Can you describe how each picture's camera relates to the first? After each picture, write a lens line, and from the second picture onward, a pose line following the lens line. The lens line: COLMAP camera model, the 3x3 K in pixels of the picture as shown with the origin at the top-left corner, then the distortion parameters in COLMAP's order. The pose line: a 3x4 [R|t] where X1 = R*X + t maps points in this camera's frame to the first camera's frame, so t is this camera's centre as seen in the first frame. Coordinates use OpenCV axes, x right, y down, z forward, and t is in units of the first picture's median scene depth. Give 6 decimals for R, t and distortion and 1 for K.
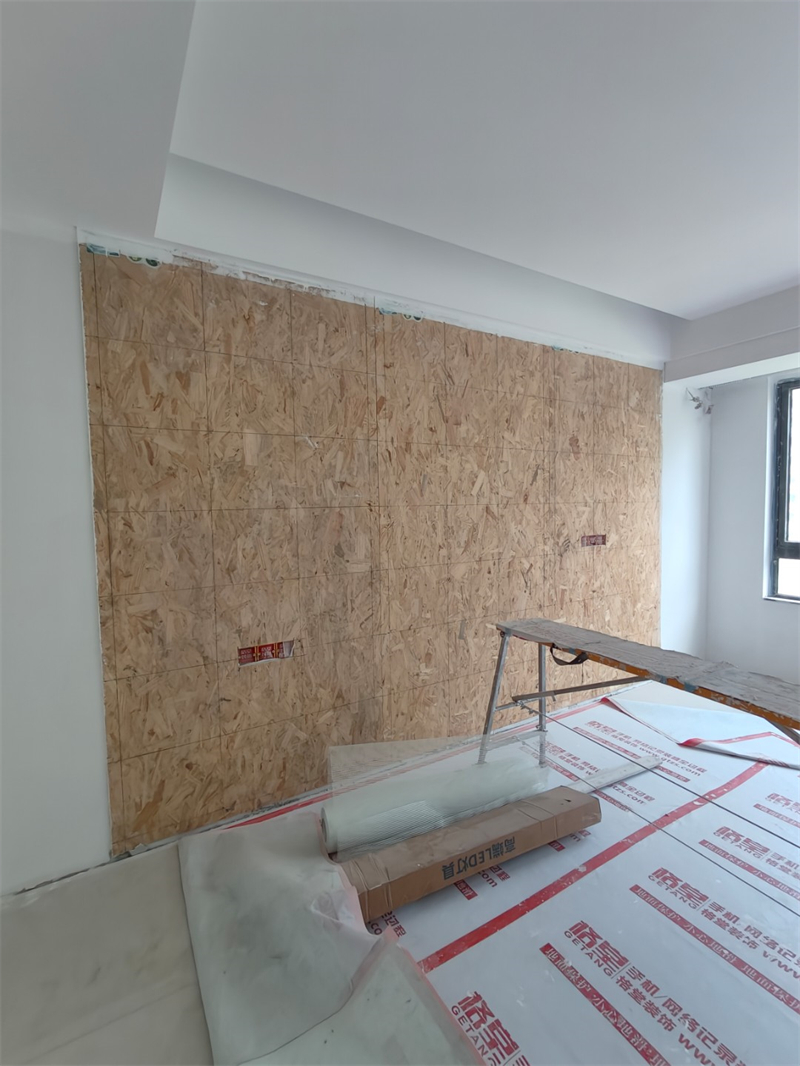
lens RADIAL K [[488.9, 0, 413.6], [0, 488.9, 534.3], [0, 0, 1]] dist [-0.002206, 0.000404]
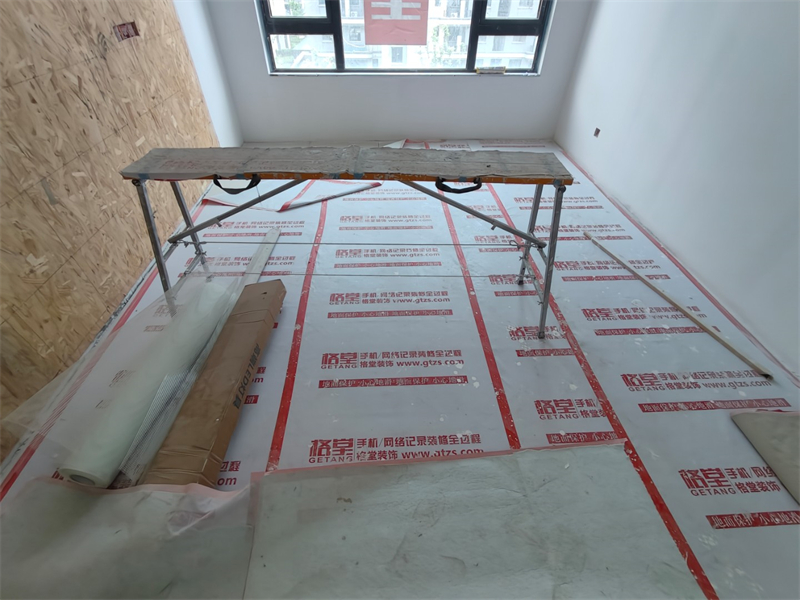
lens RADIAL K [[366.9, 0, 400.0], [0, 366.9, 297.8], [0, 0, 1]] dist [-0.002206, 0.000404]
pose [[0.481979, -0.570711, 0.664820, -0.117214], [0.030580, 0.769263, 0.638200, -0.028958], [-0.875649, -0.287269, 0.388221, 0.257052]]
